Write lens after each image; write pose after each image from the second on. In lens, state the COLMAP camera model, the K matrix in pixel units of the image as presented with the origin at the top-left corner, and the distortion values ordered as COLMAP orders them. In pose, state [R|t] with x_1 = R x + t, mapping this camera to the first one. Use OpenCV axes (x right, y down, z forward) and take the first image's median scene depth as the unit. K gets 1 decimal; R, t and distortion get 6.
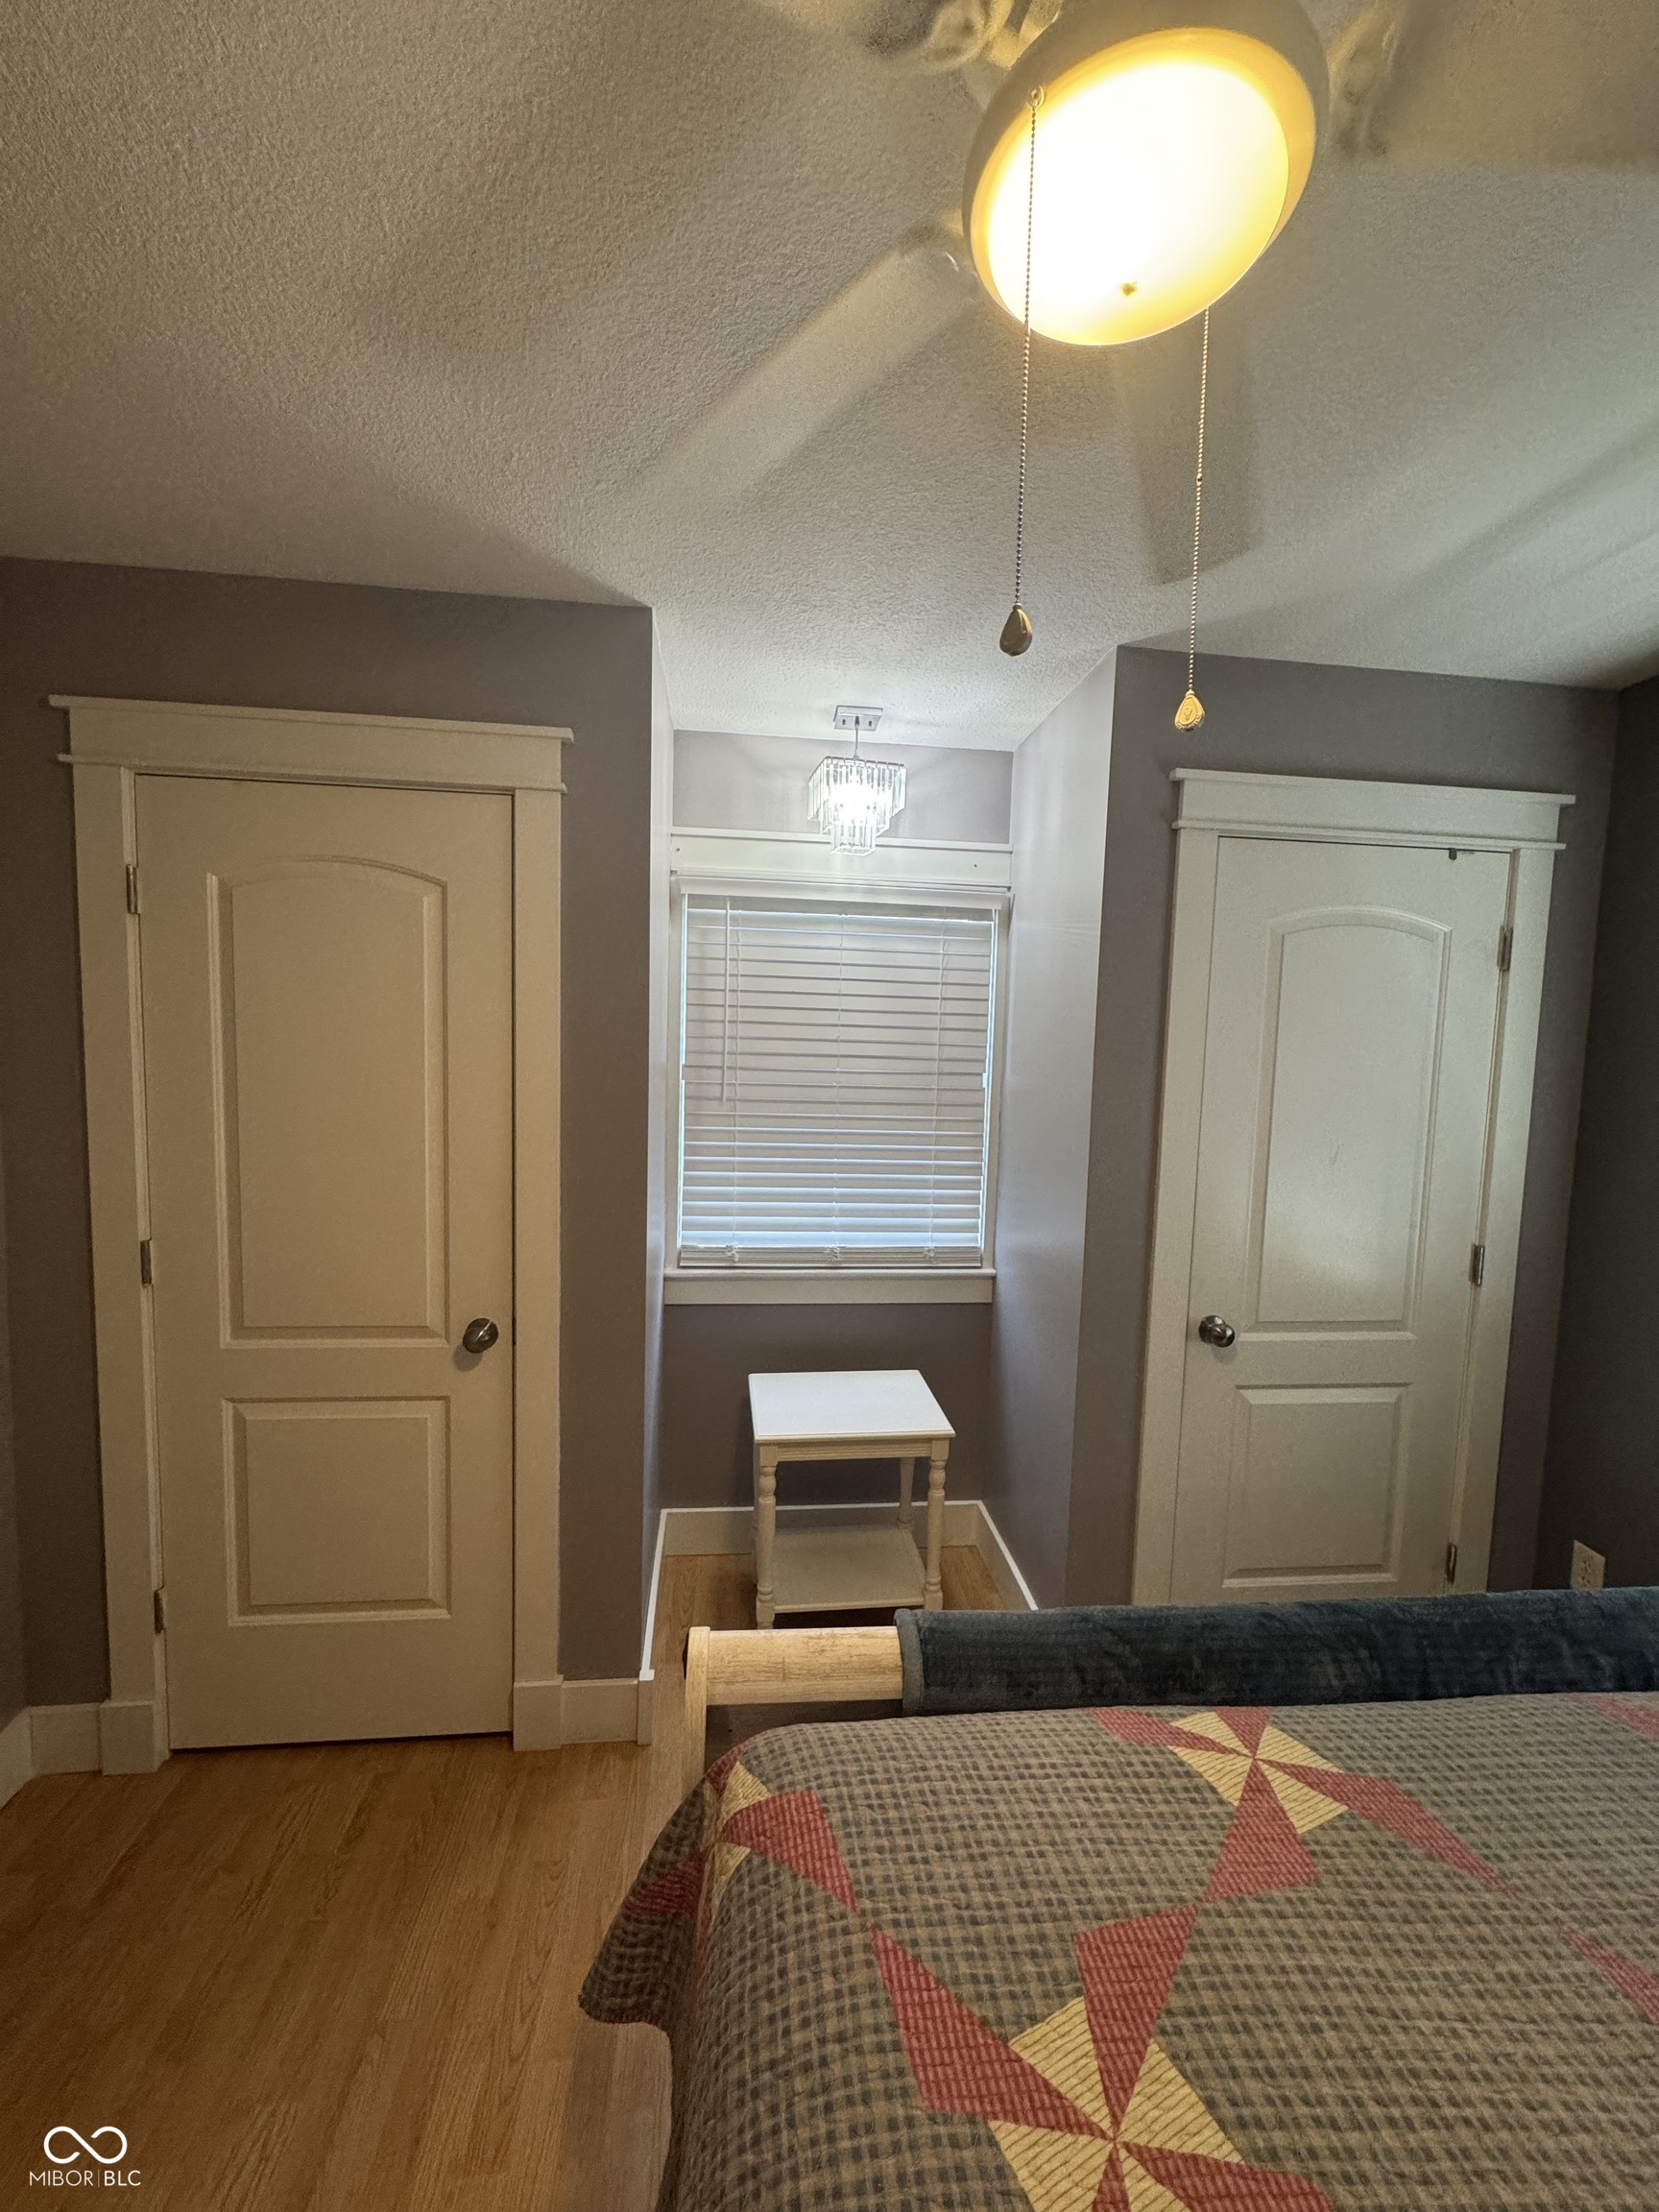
lens RADIAL K [[878.9, 0, 833.2], [0, 878.9, 1104.8], [0, 0, 1]] dist [-0.003992, 0.000118]
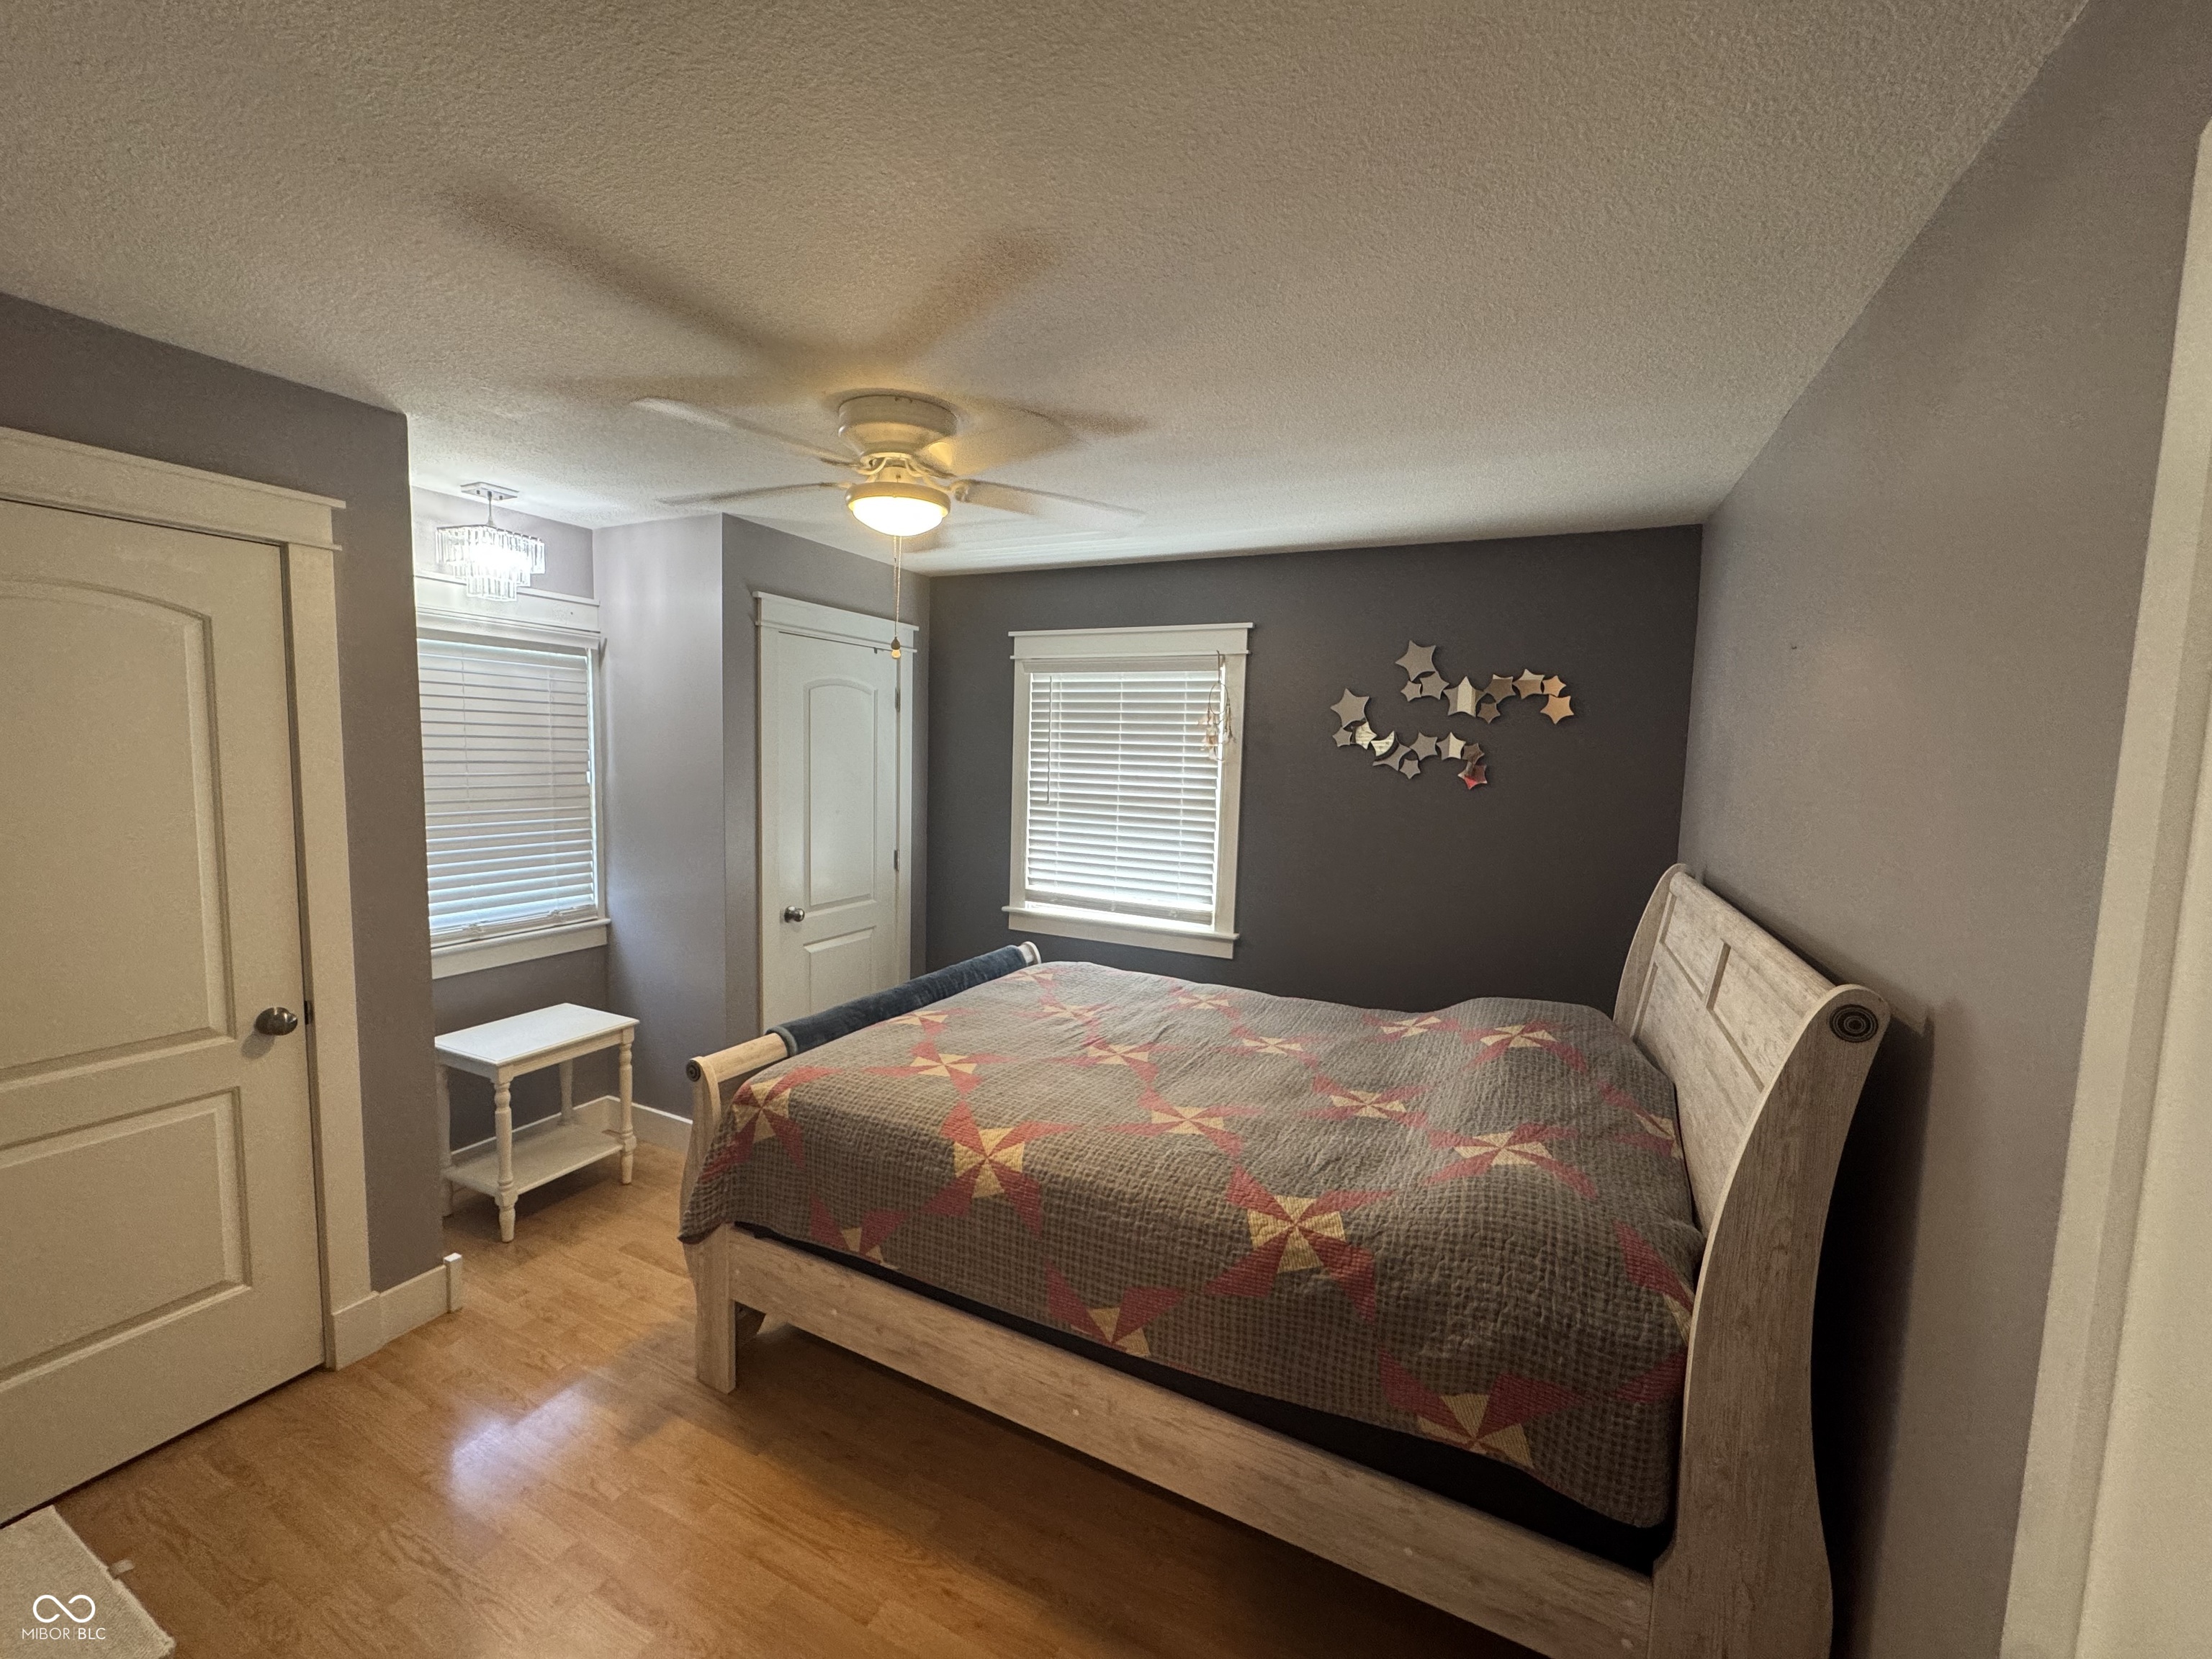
lens RADIAL K [[878.9, 0, 1102.7], [0, 878.9, 827.5], [0, 0, 1]] dist [-0.003992, 0.000118]
pose [[0.529467, -0.091749, 0.843355, -0.677421], [0.055842, 0.995748, 0.073269, -0.008321], [-0.846491, 0.008302, 0.532338, -0.442203]]
